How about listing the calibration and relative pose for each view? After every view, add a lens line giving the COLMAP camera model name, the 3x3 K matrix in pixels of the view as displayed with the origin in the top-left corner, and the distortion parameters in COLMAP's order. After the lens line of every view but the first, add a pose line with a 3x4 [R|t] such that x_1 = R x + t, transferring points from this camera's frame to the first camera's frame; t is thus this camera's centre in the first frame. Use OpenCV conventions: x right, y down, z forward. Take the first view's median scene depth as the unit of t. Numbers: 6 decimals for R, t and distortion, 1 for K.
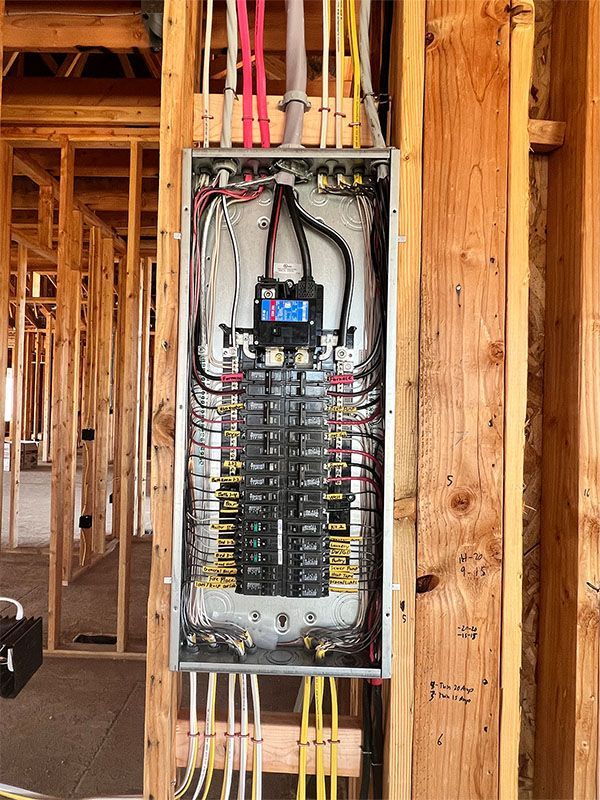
lens RADIAL K [[469.9, 0, 300.0], [0, 469.9, 400.0], [0, 0, 1]] dist [-0.018609, 0.001039]
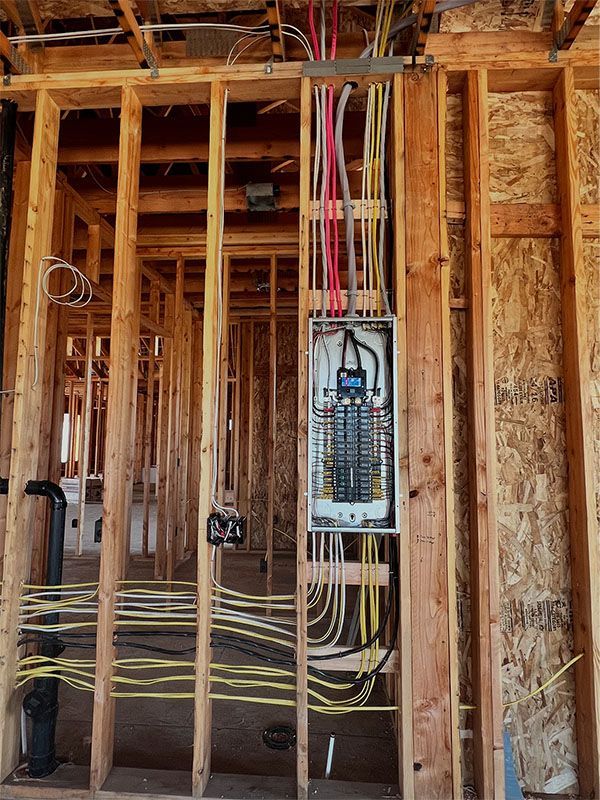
lens RADIAL K [[558.2, 0, 300.0], [0, 558.2, 400.0], [0, 0, 1]] dist [0.015495, -0.001406]
pose [[0.999353, -0.019209, -0.030407, -0.201655], [0.016488, 0.996042, -0.087342, 0.143718], [0.031965, 0.086784, 0.995714, -1.790282]]
